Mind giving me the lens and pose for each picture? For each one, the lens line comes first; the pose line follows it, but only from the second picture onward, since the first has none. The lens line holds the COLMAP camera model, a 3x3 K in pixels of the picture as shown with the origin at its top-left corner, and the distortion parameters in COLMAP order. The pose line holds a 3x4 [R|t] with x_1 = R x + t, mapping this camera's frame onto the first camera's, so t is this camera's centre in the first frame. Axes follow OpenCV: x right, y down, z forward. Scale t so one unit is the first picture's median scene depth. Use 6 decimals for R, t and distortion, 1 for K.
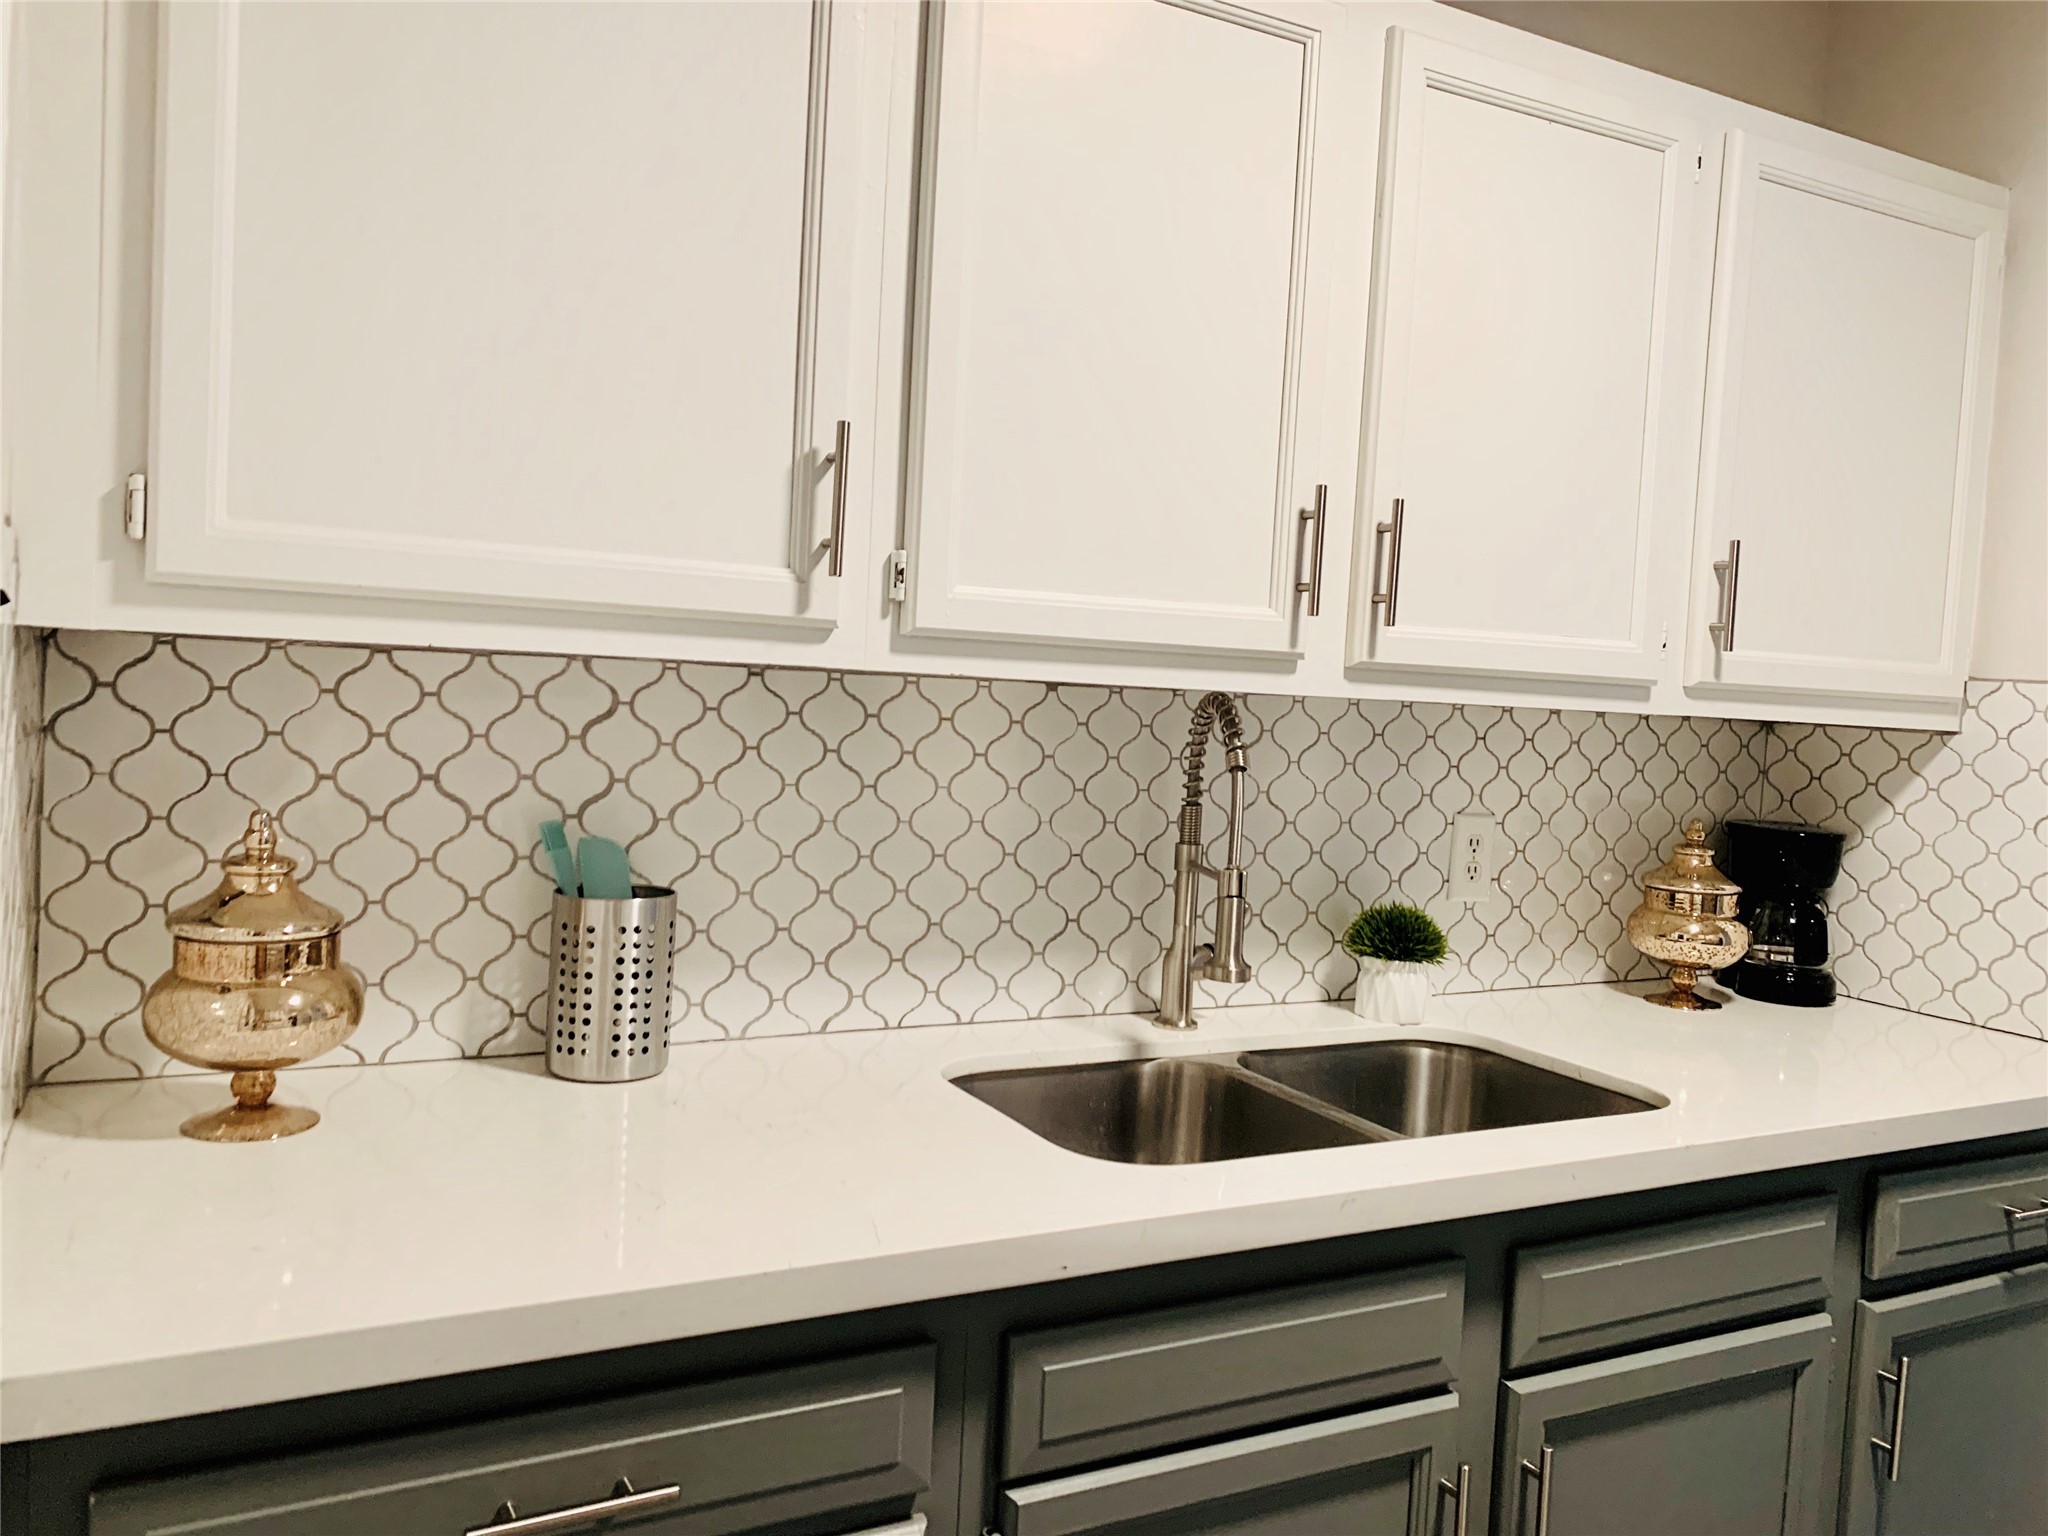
lens RADIAL K [[1491.1, 0, 1024.0], [0, 1491.1, 768.0], [0, 0, 1]] dist [0.059287, -0.075616]
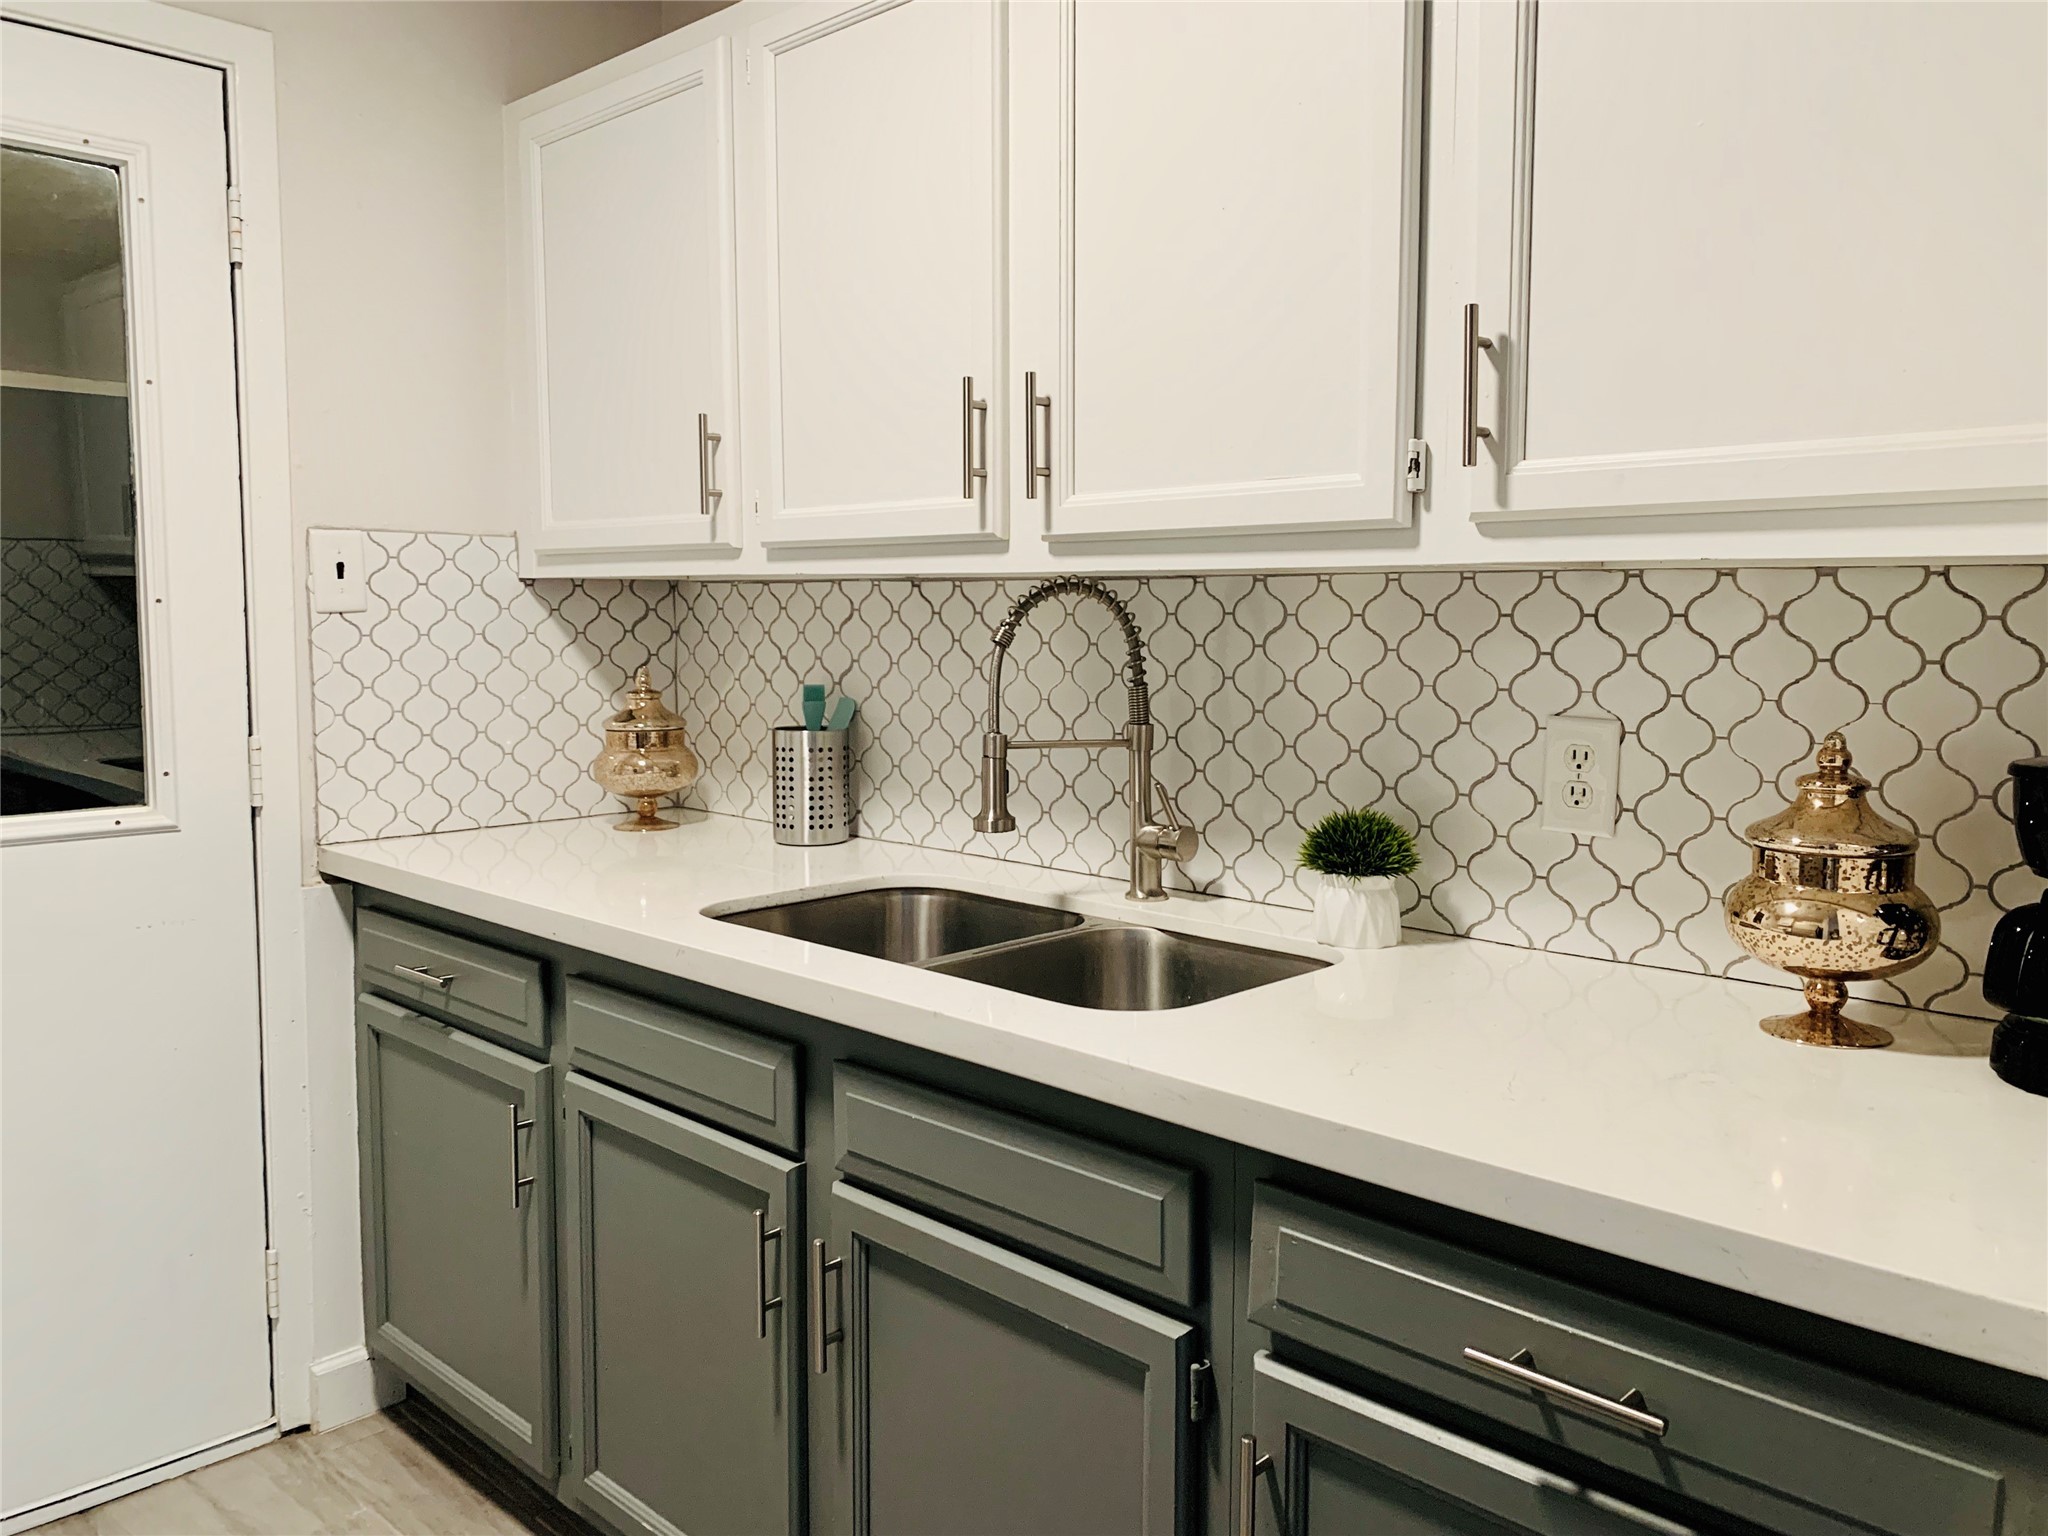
lens RADIAL K [[1543.0, 0, 1024.0], [0, 1543.0, 768.0], [0, 0, 1]] dist [0.006832, -0.003236]
pose [[0.322536, 0.059066, -0.944713, 1.011798], [-0.023677, 0.998242, 0.054329, 0.022167], [0.946261, 0.004844, 0.323367, 0.528046]]
